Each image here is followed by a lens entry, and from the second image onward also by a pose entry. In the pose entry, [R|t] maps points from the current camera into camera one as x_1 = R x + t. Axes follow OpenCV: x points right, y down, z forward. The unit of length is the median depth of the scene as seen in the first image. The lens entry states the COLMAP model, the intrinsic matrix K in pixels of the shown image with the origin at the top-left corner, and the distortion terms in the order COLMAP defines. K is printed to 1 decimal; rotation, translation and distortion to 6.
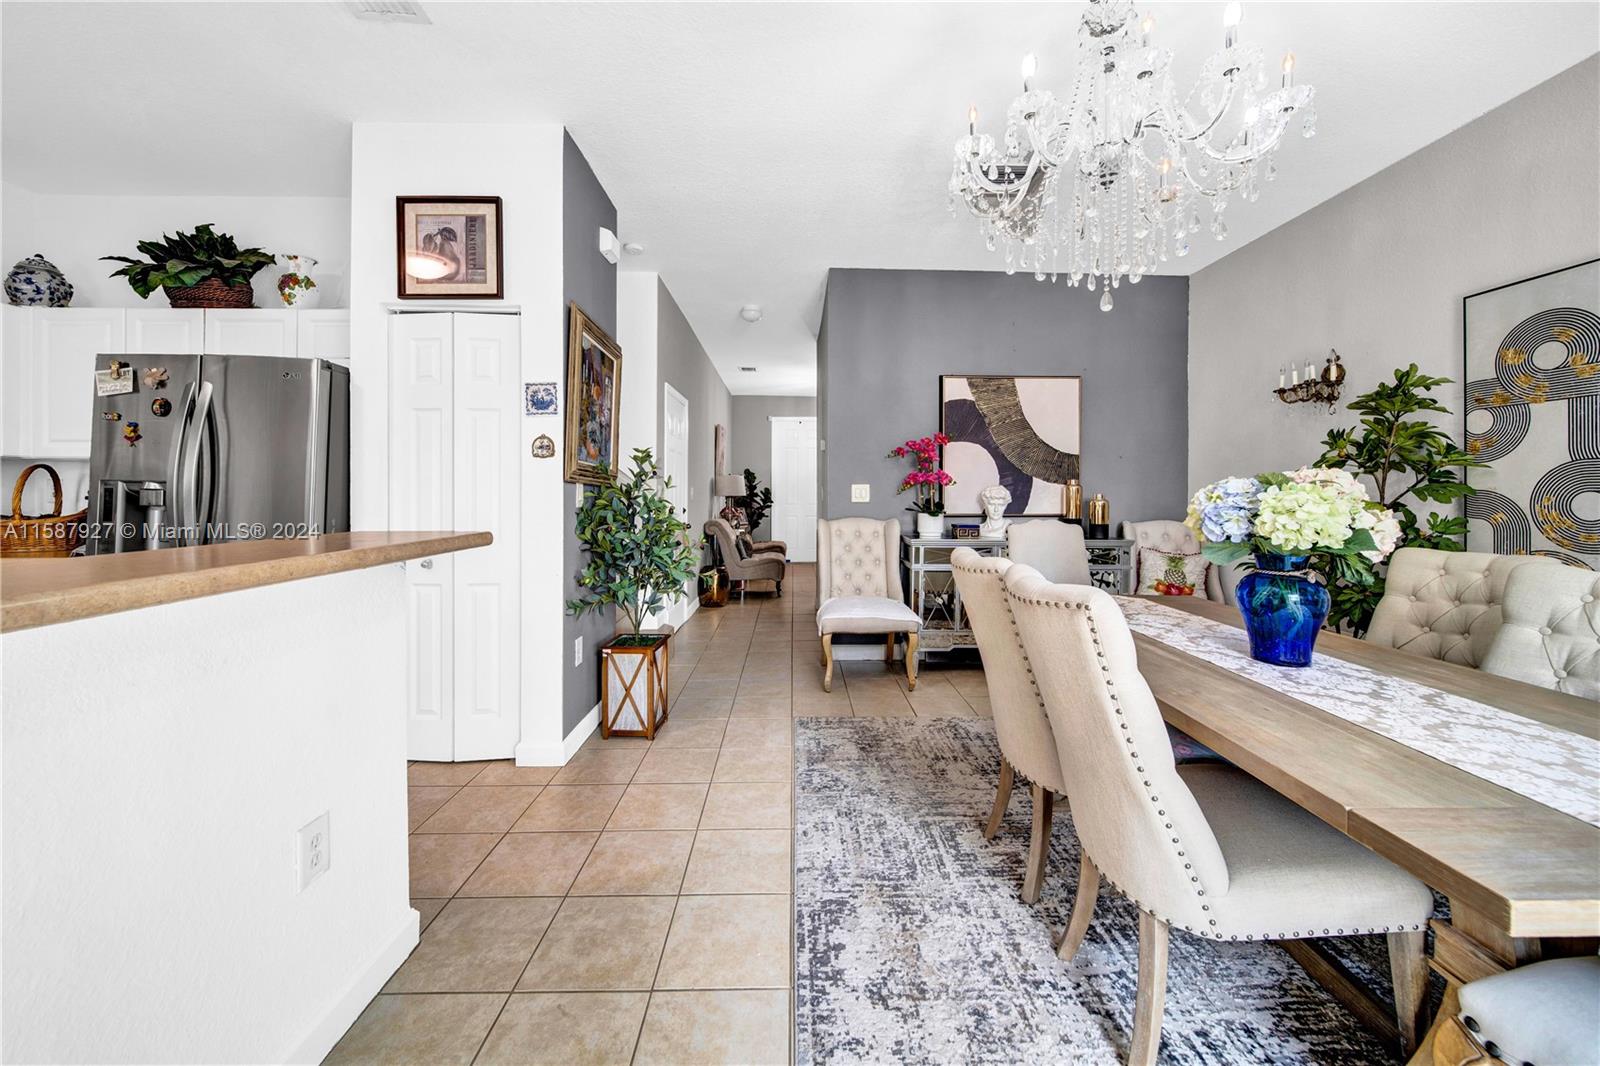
lens RADIAL K [[584.2, 0, 801.7], [0, 584.2, 492.1], [0, 0, 1]] dist [0.000028, -0.000029]
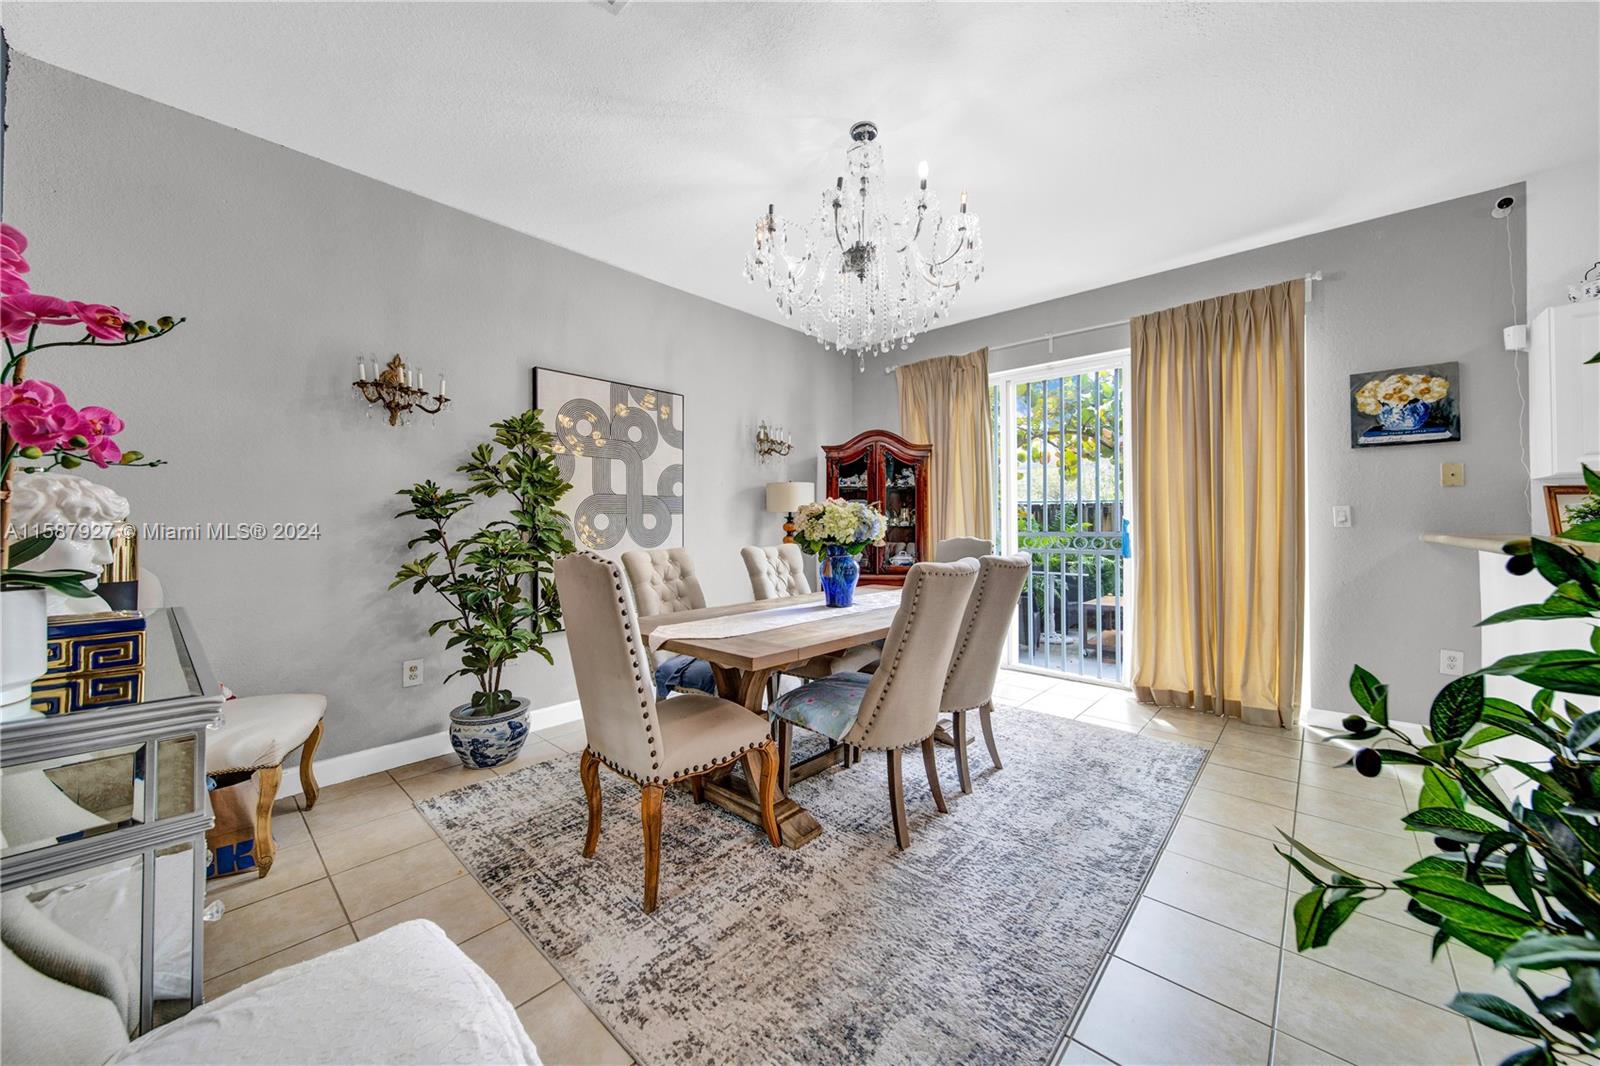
lens RADIAL K [[575.5, 0, 809.9], [0, 575.5, 516.6], [0, 0, 1]] dist [-0.001548, -0.000294]
pose [[-0.736867, 0.009653, 0.675968, -0.266046], [0.000718, 0.999909, -0.013497, 0.033050], [-0.676037, -0.009460, -0.736807, 2.046026]]
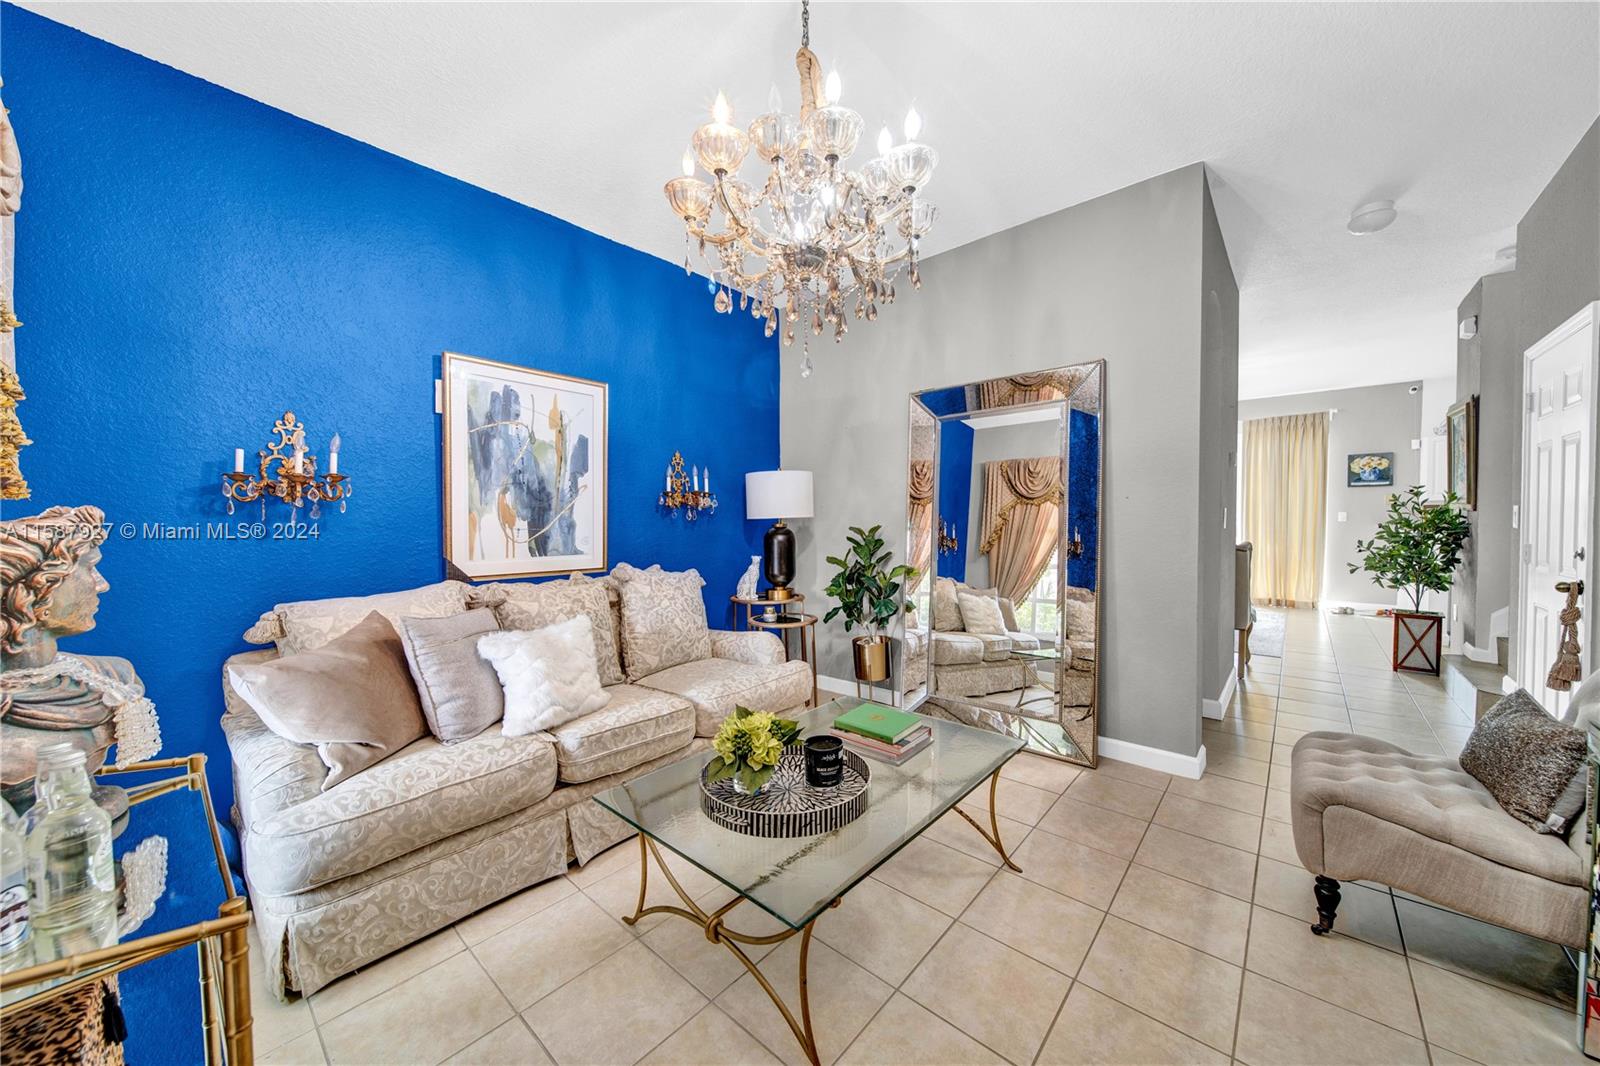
lens RADIAL K [[567.6, 0, 805.3], [0, 567.6, 537.6], [0, 0, 1]] dist [-0.000635, -0.002422]
pose [[-0.745587, -0.013436, 0.666273, -0.117370], [0.003436, 0.999706, 0.024004, 0.046028], [-0.666399, 0.020186, -0.745322, 5.073030]]
